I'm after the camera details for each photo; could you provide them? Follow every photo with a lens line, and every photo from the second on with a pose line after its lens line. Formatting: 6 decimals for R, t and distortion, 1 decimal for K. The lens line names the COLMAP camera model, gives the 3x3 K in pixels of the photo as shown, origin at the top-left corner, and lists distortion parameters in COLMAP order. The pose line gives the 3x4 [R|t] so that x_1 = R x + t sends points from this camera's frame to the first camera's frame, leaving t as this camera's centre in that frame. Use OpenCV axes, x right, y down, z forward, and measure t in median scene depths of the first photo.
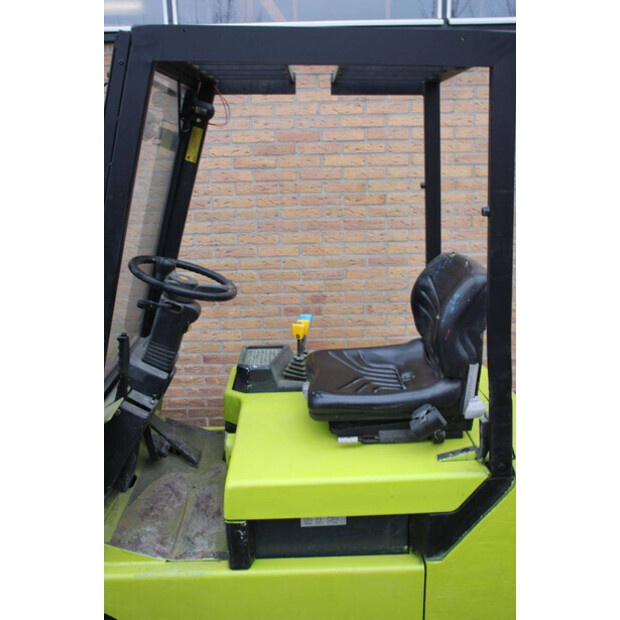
lens RADIAL K [[608.0, 0, 310.0], [0, 608.0, 310.0], [0, 0, 1]] dist [-0.123134, 0.189029]
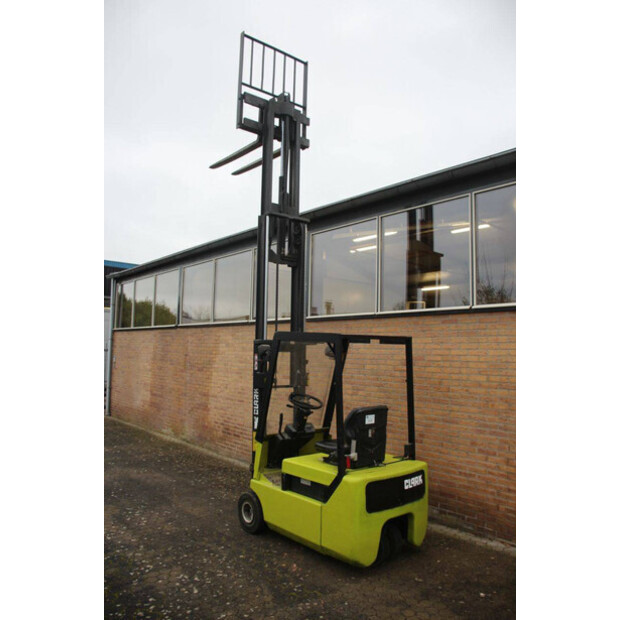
lens RADIAL K [[509.5, 0, 310.0], [0, 509.5, 310.0], [0, 0, 1]] dist [-0.176909, 0.157570]
pose [[0.630731, -0.027732, -0.775506, 1.572101], [-0.236597, 0.944906, -0.226218, 0.075773], [0.739054, 0.326165, 0.589420, -0.582322]]
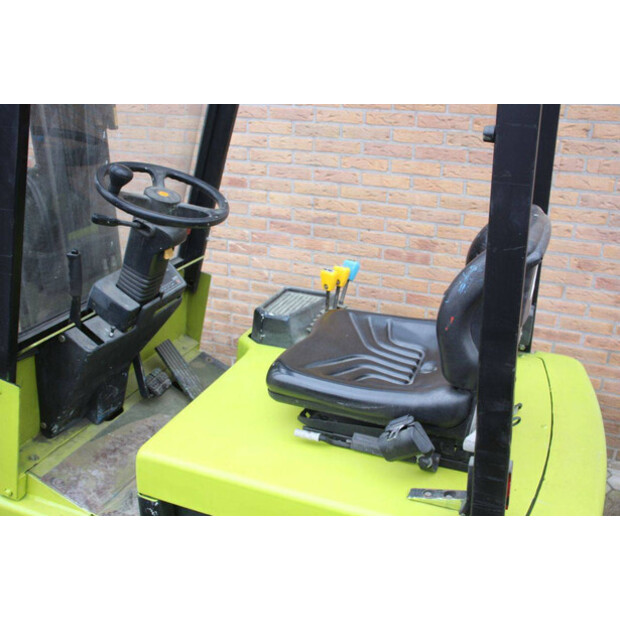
lens RADIAL K [[612.9, 0, 310.0], [0, 612.9, 310.0], [0, 0, 1]] dist [-0.075055, 0.040370]
pose [[0.921697, 0.182401, -0.342353, 0.240672], [-0.142581, 0.980073, 0.138306, -0.034620], [0.360758, -0.078663, 0.929336, 0.247097]]
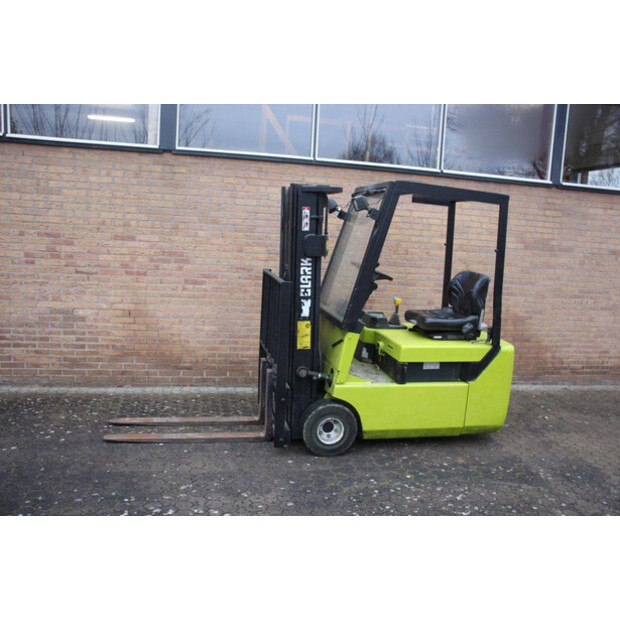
lens RADIAL K [[557.6, 0, 310.0], [0, 557.6, 310.0], [0, 0, 1]] dist [-0.146668, 0.152103]
pose [[0.976597, 0.052168, 0.208654, -0.775975], [-0.028587, 0.993015, -0.114476, 0.311021], [-0.213168, 0.105833, 0.971267, -0.948130]]
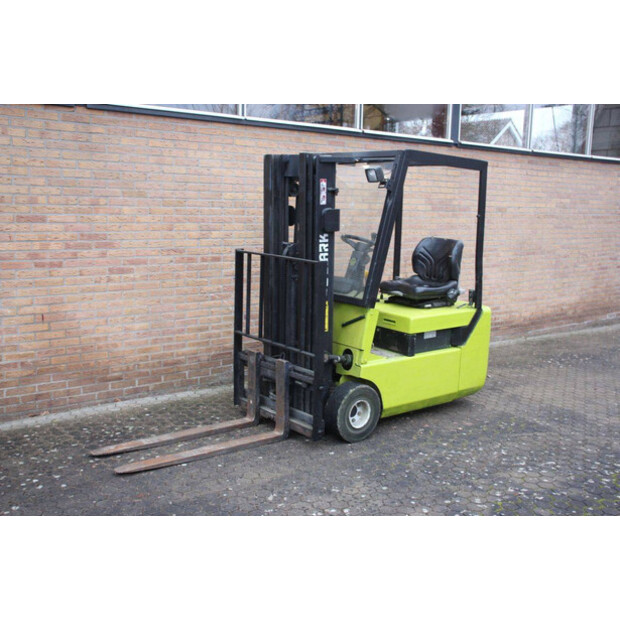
lens RADIAL K [[706.4, 0, 310.0], [0, 706.4, 310.0], [0, 0, 1]] dist [-0.072985, 0.242633]
pose [[0.785843, -0.049545, 0.616438, -1.746278], [0.111975, 0.991709, -0.063042, 0.294777], [-0.608204, 0.118567, 0.784876, -0.831348]]
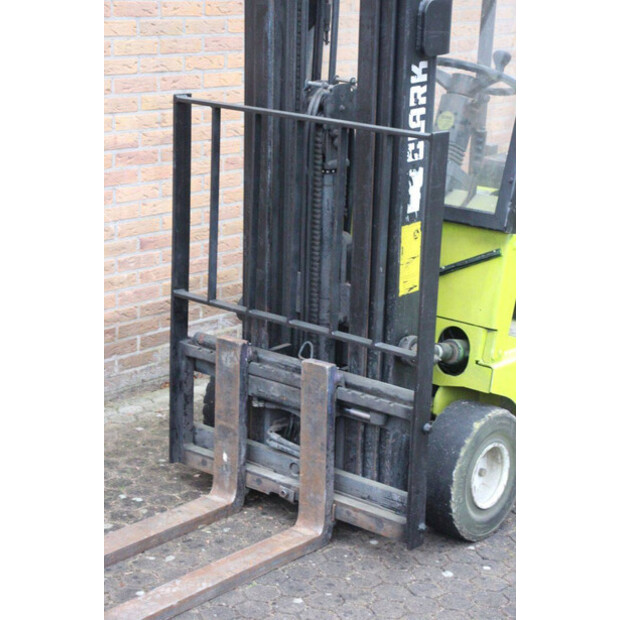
lens RADIAL K [[1473.2, 0, 310.0], [0, 1473.2, 310.0], [0, 0, 1]] dist [0.408620, 0.803739]
pose [[0.649415, -0.142729, 0.746920, -1.927244], [0.145356, 0.987416, 0.062305, 0.114584], [-0.746413, 0.068107, 0.661989, -0.351565]]
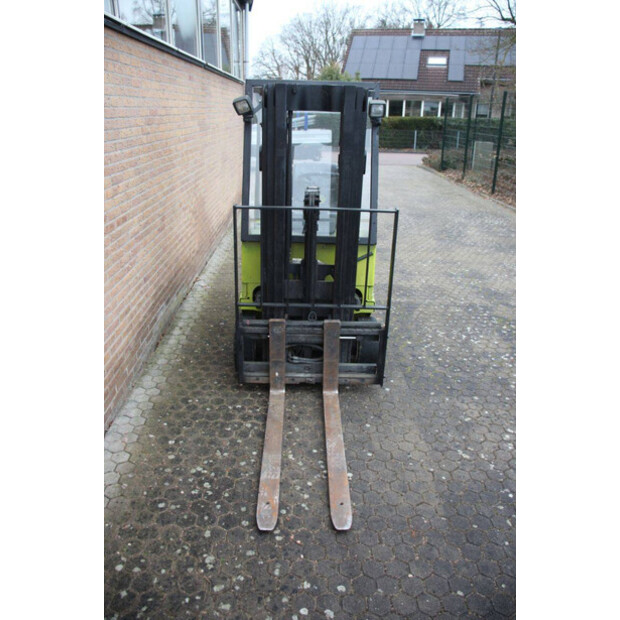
lens RADIAL K [[509.5, 0, 310.0], [0, 509.5, 310.0], [0, 0, 1]] dist [-0.176909, 0.157570]
pose [[-0.003996, -0.350200, 0.936667, -1.819784], [0.236333, 0.909809, 0.341166, -0.221843], [-0.971664, 0.222729, 0.079128, 0.844864]]
